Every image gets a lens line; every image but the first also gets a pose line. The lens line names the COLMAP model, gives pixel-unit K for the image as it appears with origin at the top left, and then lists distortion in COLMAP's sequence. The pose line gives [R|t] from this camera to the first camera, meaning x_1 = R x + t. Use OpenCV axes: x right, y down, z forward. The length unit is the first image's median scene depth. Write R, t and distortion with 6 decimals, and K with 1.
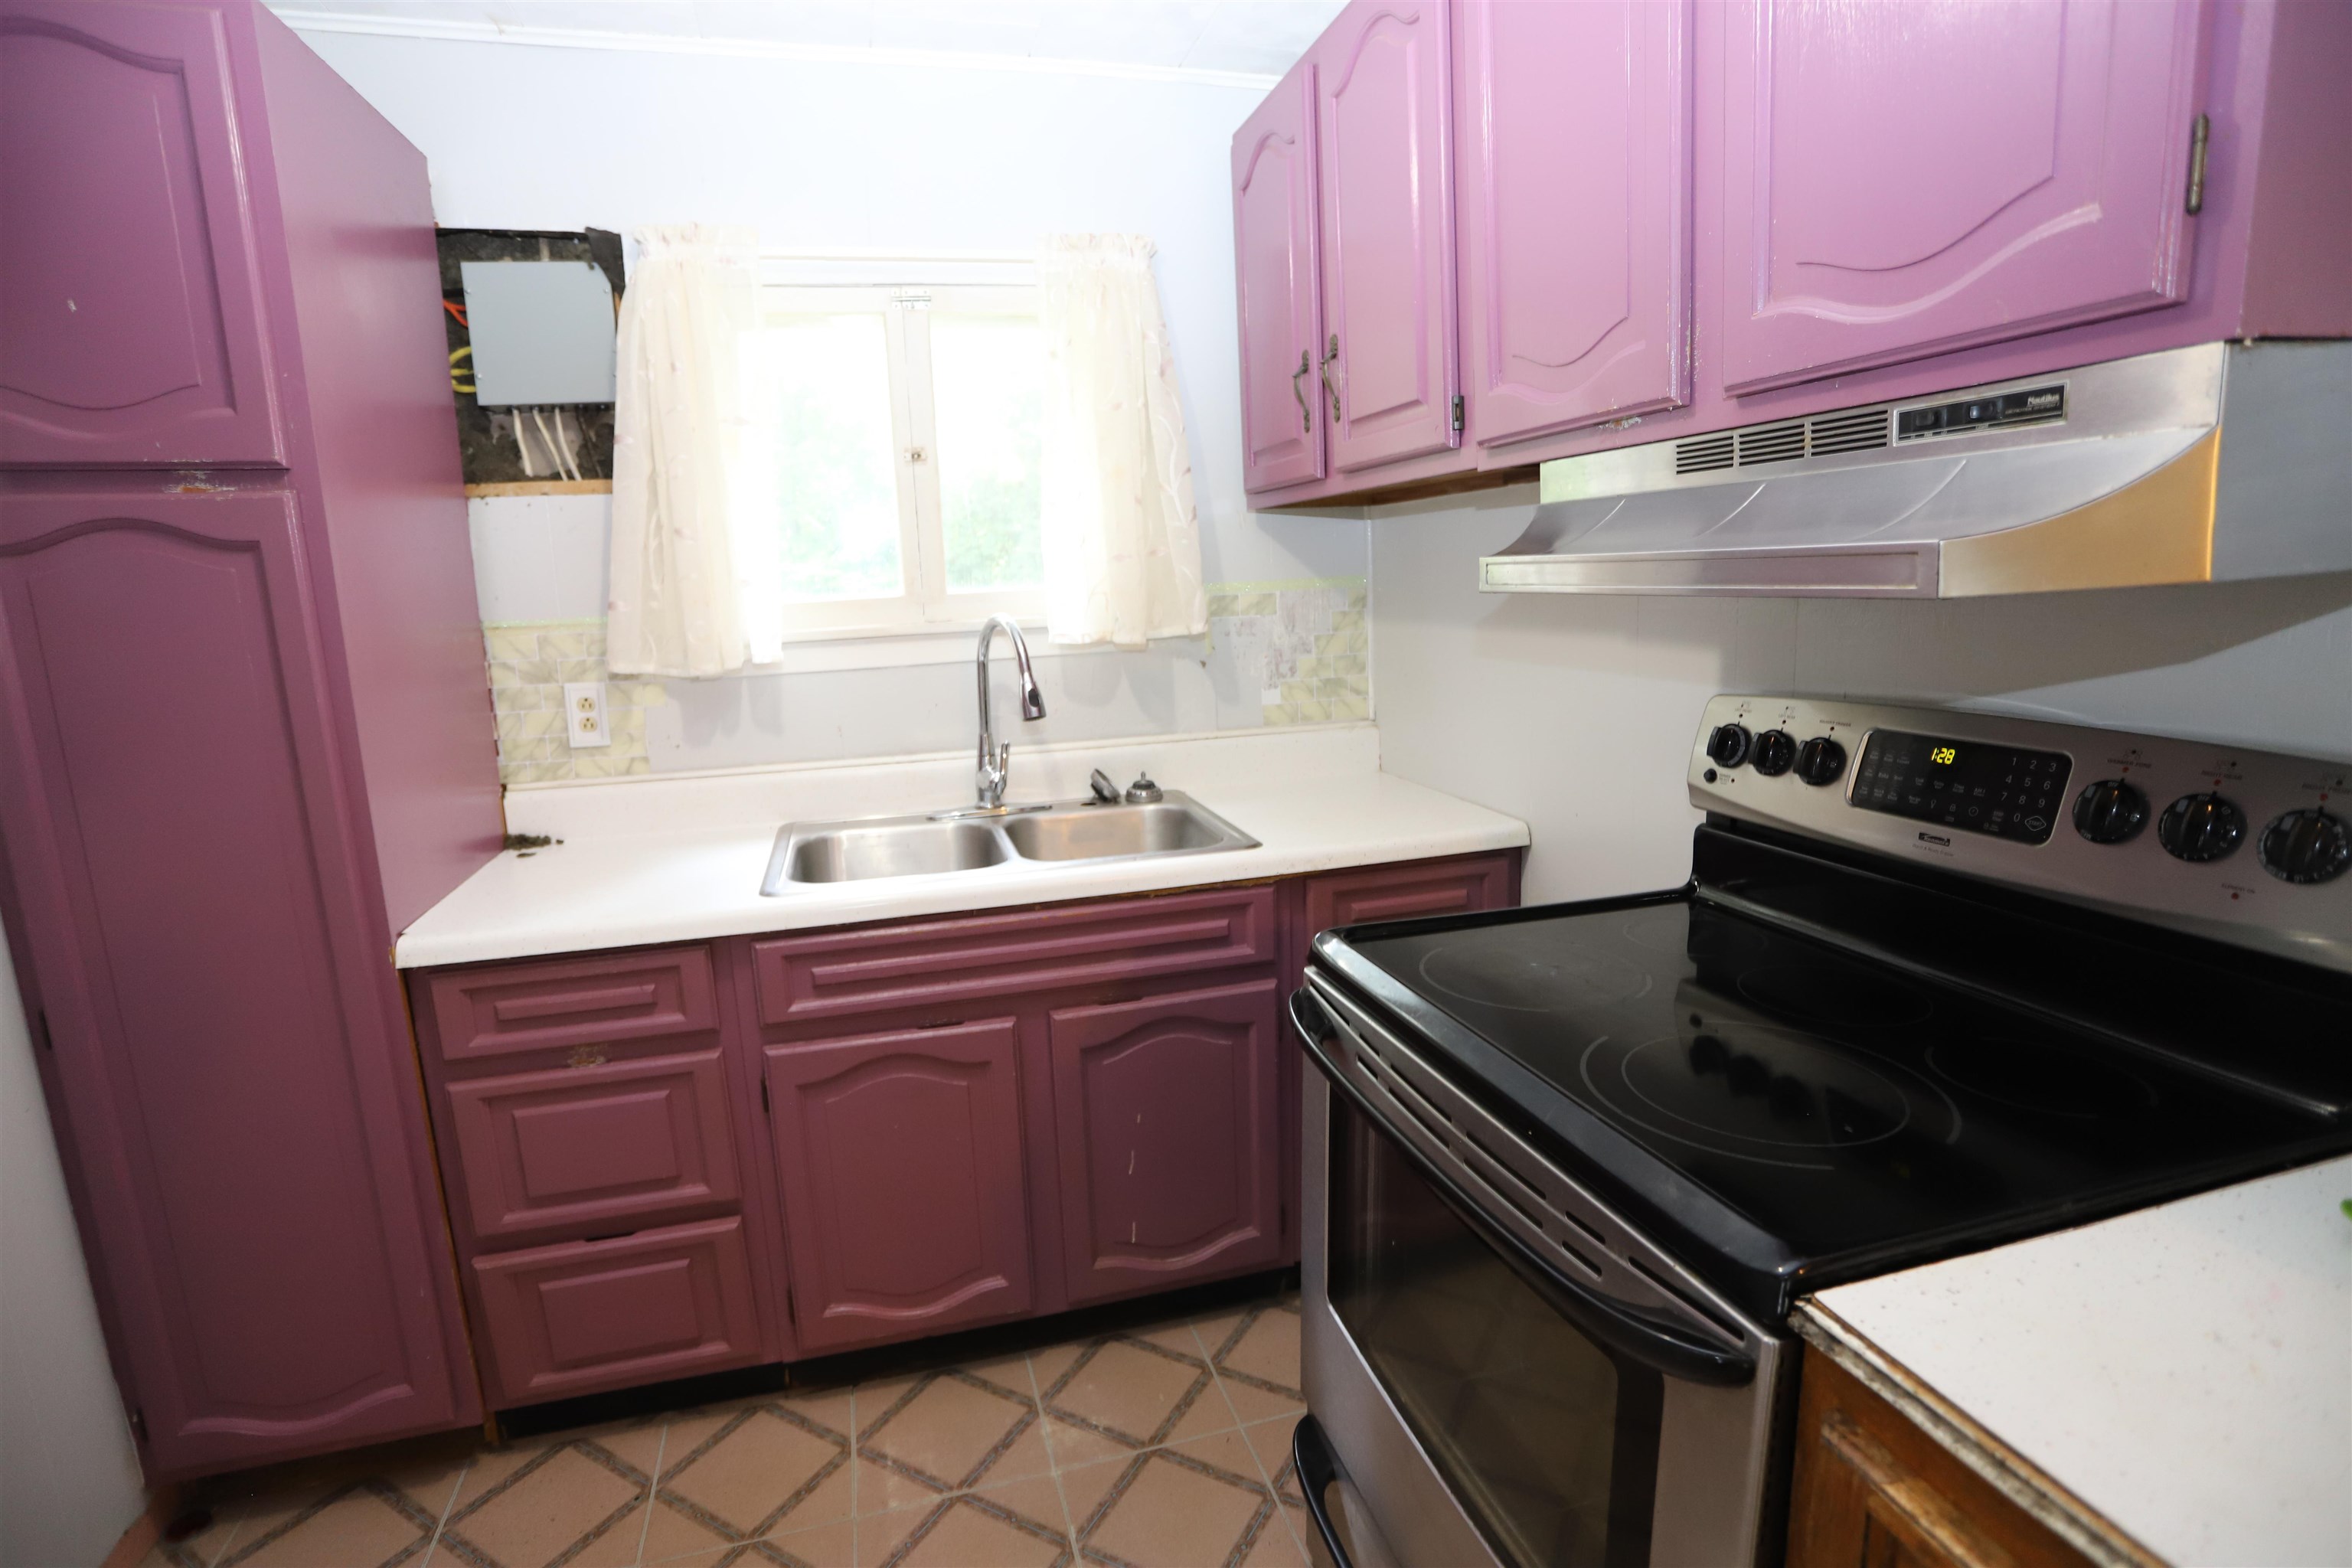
lens RADIAL K [[1174.0, 0, 1176.0], [0, 1174.0, 784.0], [0, 0, 1]] dist [-0.078482, 0.030964]
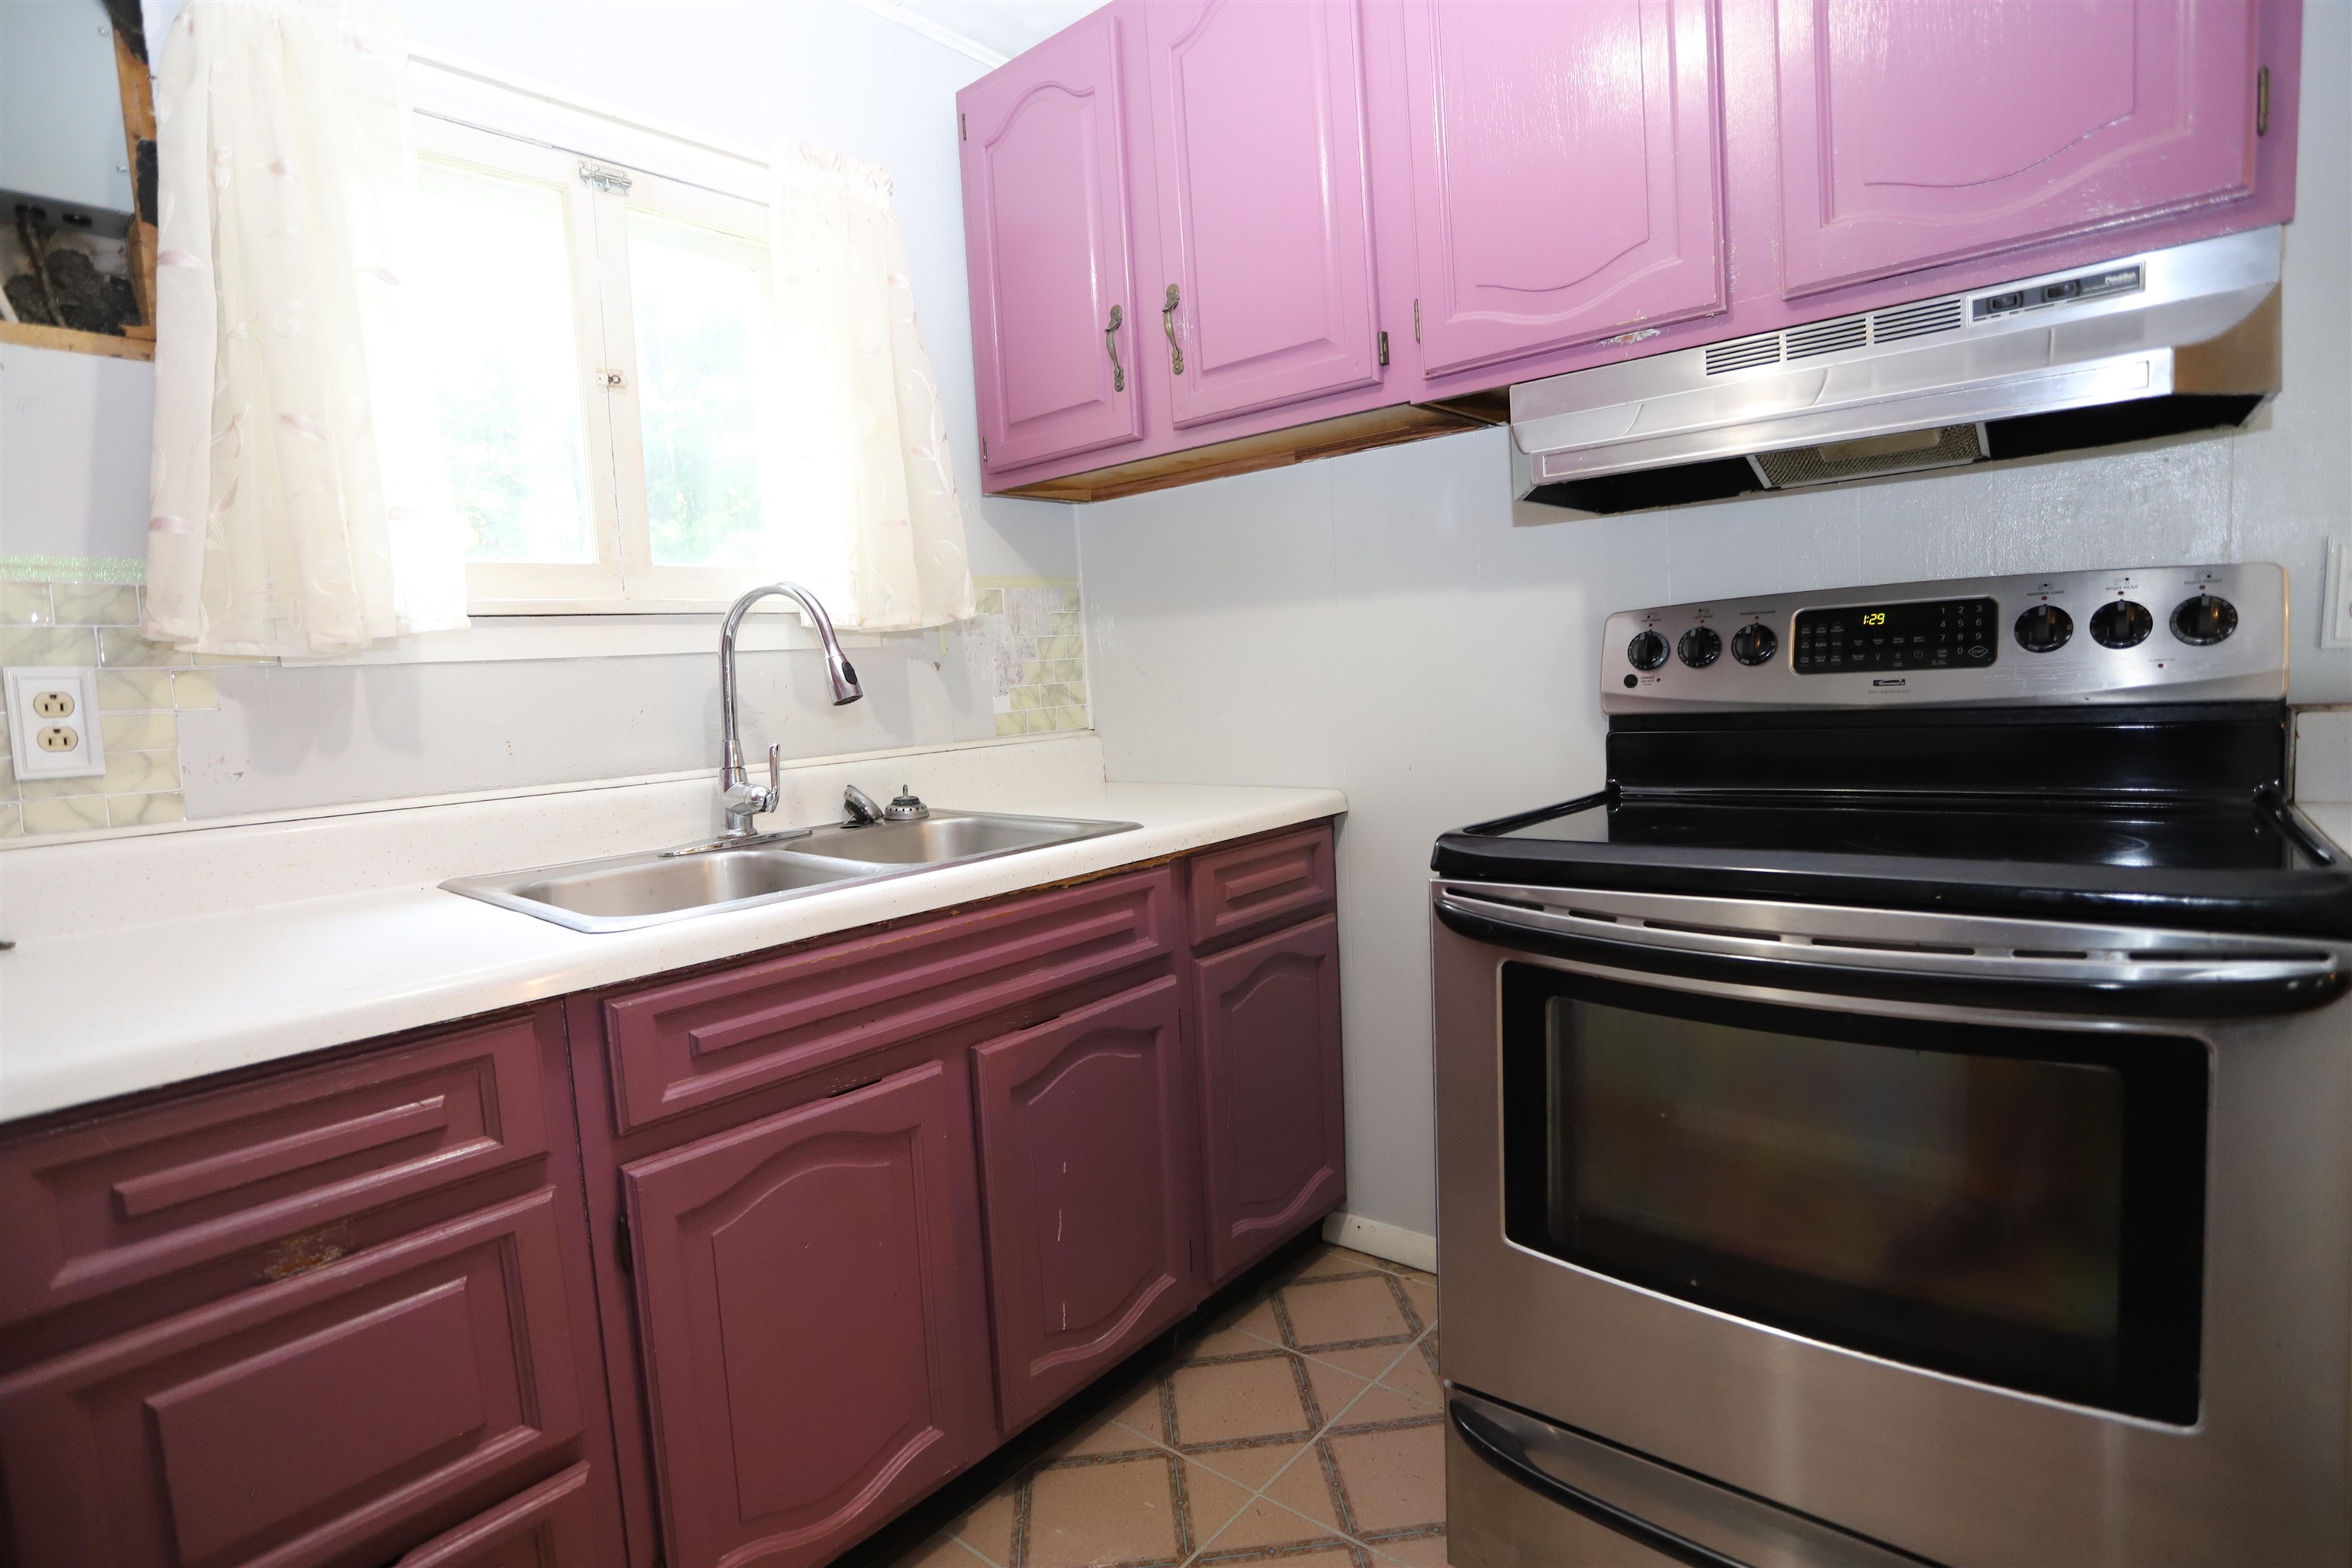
lens RADIAL K [[1162.2, 0, 1176.0], [0, 1162.2, 784.0], [0, 0, 1]] dist [-0.072394, 0.030558]
pose [[0.824927, -0.058165, 0.562239, -0.401705], [0.124549, 0.988948, -0.080432, 0.095489], [-0.551347, 0.136377, 0.823054, 0.255983]]
